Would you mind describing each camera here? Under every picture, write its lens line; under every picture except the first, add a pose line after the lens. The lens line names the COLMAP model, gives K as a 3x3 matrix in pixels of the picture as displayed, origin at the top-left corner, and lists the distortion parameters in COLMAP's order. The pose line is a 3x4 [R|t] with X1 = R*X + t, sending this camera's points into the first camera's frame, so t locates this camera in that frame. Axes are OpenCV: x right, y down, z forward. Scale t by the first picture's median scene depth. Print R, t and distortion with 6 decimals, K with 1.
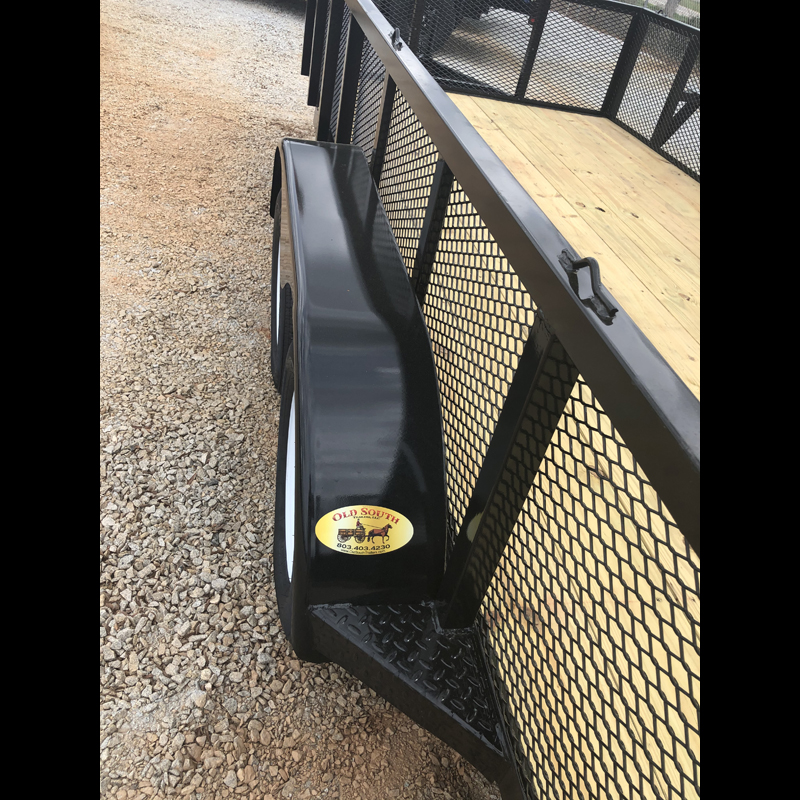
lens RADIAL K [[643.7, 0, 400.0], [0, 643.7, 400.0], [0, 0, 1]] dist [0.015832, 0.010873]
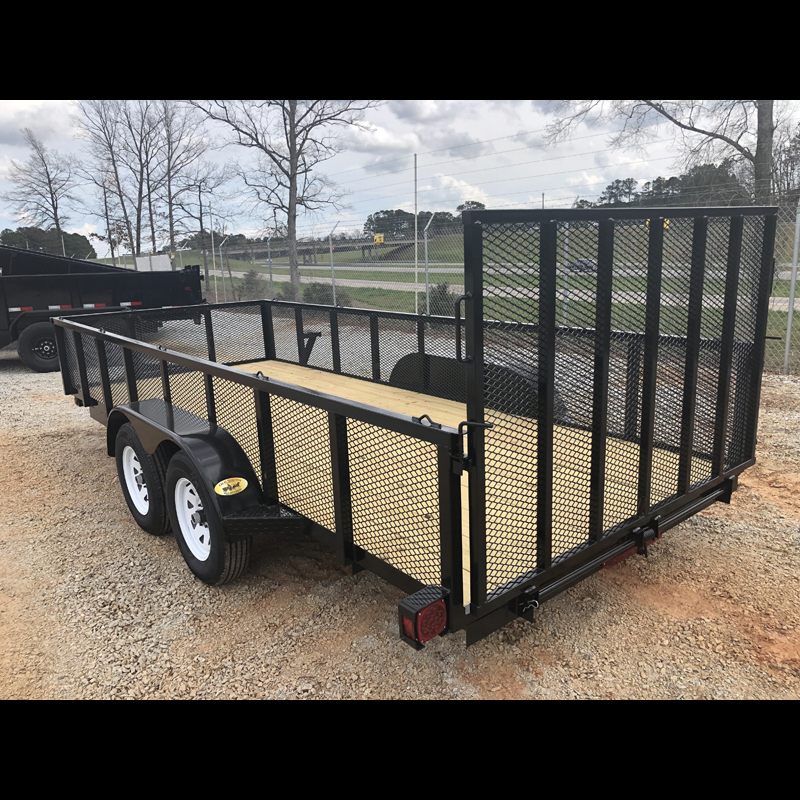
lens RADIAL K [[651.5, 0, 400.0], [0, 651.5, 400.0], [0, 0, 1]] dist [0.001662, 0.007719]
pose [[0.848894, -0.322117, 0.419070, -0.170290], [0.456412, 0.846592, -0.273806, 0.338875], [-0.266584, 0.423700, 0.865685, -0.633592]]
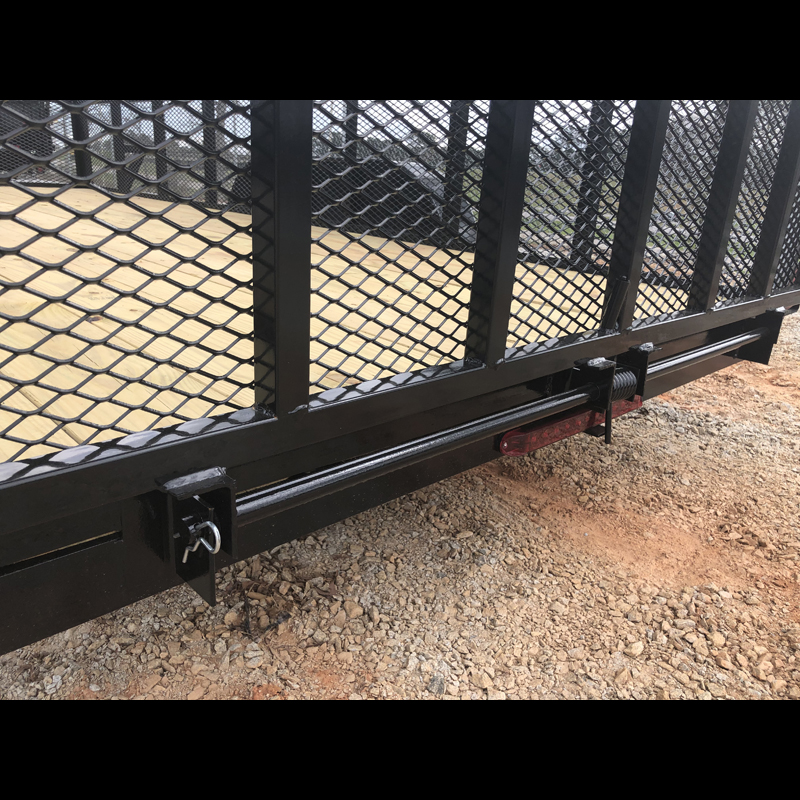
lens RADIAL K [[649.0, 0, 400.0], [0, 649.0, 400.0], [0, 0, 1]] dist [-0.000323, -0.008004]
pose [[0.828870, -0.301329, 0.471355, 0.148223], [0.411240, 0.899401, -0.148189, 0.412904], [-0.379283, 0.316669, 0.869405, -0.155036]]
